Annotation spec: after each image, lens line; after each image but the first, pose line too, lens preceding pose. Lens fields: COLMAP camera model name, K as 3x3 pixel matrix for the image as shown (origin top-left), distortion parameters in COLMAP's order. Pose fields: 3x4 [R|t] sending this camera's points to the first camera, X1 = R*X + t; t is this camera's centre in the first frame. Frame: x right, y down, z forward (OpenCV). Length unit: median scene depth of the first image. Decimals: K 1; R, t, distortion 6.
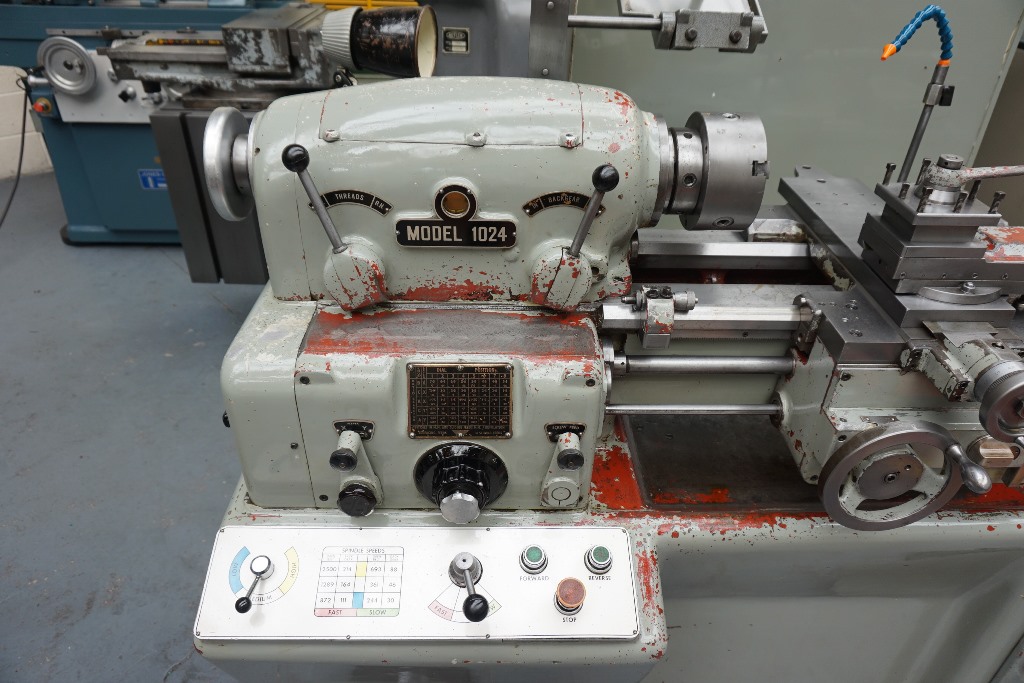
lens RADIAL K [[697.5, 0, 512.0], [0, 697.5, 341.5], [0, 0, 1]] dist [-0.010228, 0.001148]
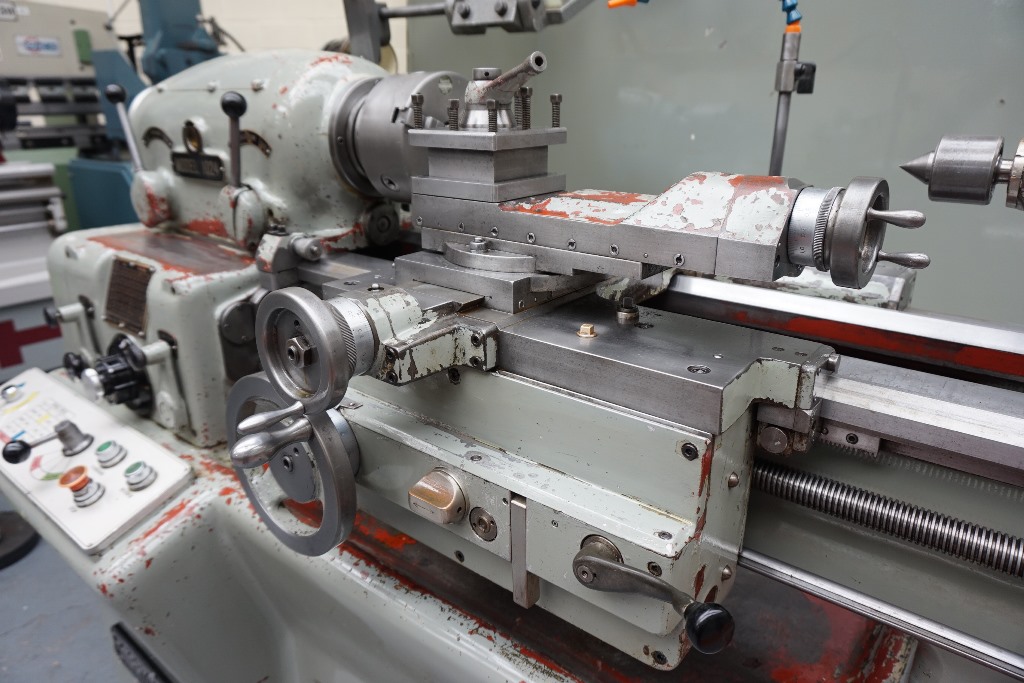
lens RADIAL K [[687.5, 0, 512.0], [0, 687.5, 341.5], [0, 0, 1]] dist [-0.031234, 0.007831]
pose [[0.761645, 0.192295, -0.618805, 1.087287], [-0.337189, 0.933093, -0.125062, 0.082162], [0.553354, 0.303907, 0.775525, 0.505770]]
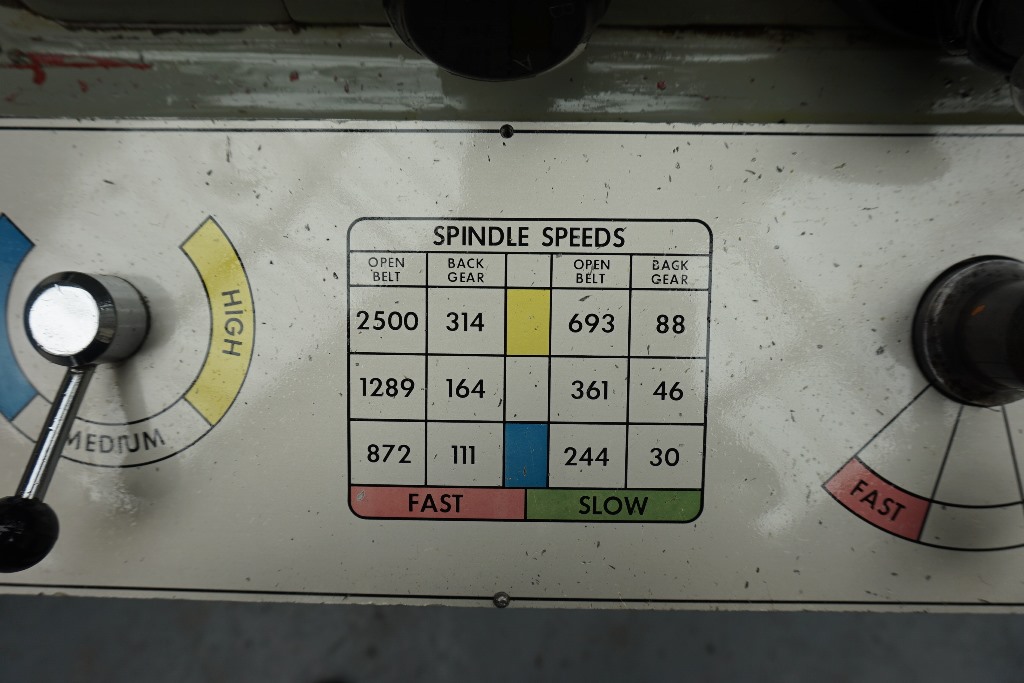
lens RADIAL K [[687.5, 0, 512.0], [0, 687.5, 341.5], [0, 0, 1]] dist [-0.031234, 0.007831]
pose [[0.998234, 0.030772, -0.050811, -0.209370], [0.009068, 0.766401, 0.642298, 0.188998], [0.058706, -0.641625, 0.764769, 0.824458]]
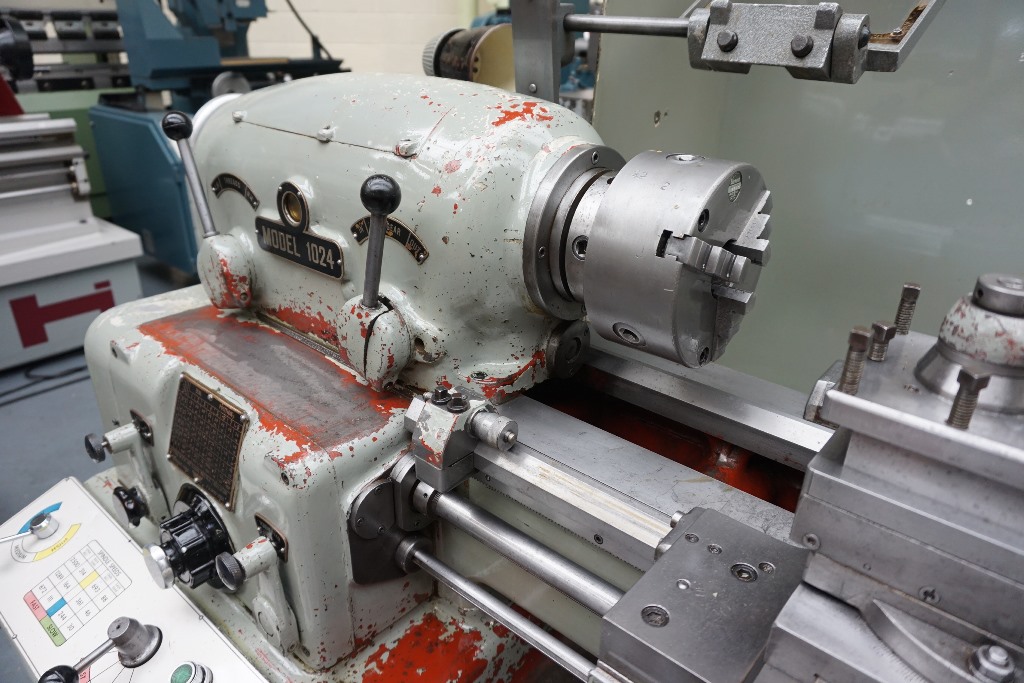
lens RADIAL K [[687.5, 0, 512.0], [0, 687.5, 341.5], [0, 0, 1]] dist [-0.031234, 0.007831]
pose [[0.740094, 0.276028, -0.613245, 0.623663], [-0.371638, 0.927864, -0.030869, -0.122408], [0.560487, 0.250751, 0.789290, 0.549501]]
